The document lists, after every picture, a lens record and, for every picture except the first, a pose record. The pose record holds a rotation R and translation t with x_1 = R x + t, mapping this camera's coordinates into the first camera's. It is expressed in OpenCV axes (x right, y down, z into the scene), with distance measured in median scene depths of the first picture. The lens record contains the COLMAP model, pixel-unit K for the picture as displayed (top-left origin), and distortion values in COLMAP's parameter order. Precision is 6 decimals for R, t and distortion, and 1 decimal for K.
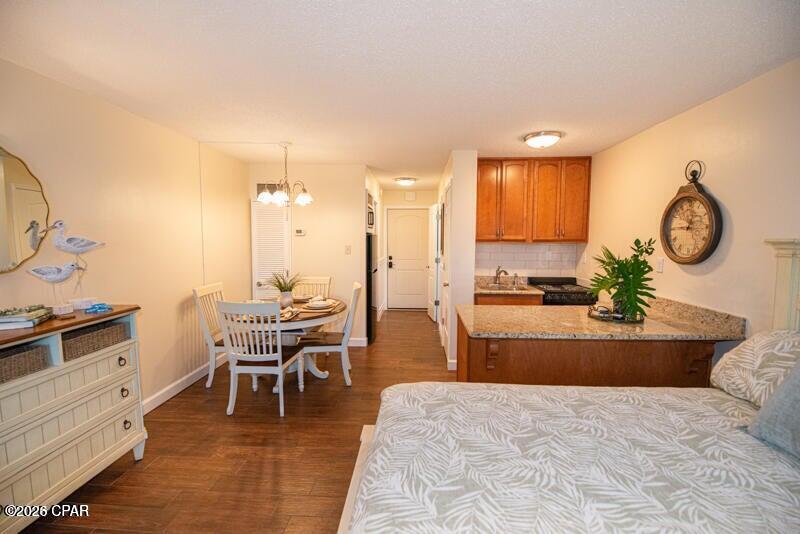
lens RADIAL K [[369.3, 0, 401.8], [0, 369.3, 269.3], [0, 0, 1]] dist [0.000189, -0.000011]
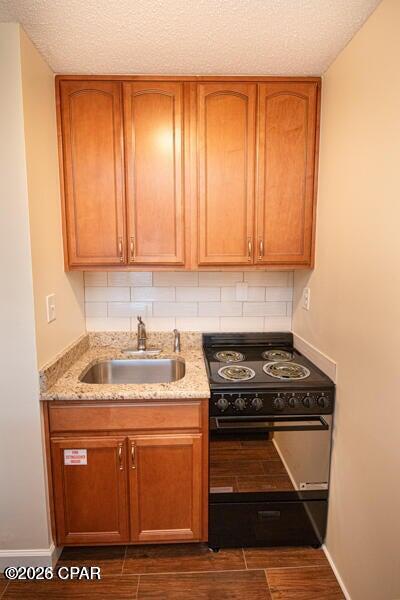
lens RADIAL K [[304.2, 0, 198.5], [0, 304.2, 295.7], [0, 0, 1]] dist [-0.001517, -0.000167]
pose [[0.995156, -0.017477, 0.096738, 0.320467], [0.013094, 0.998867, 0.045754, -0.057517], [-0.097428, -0.044265, 0.994258, 0.627261]]
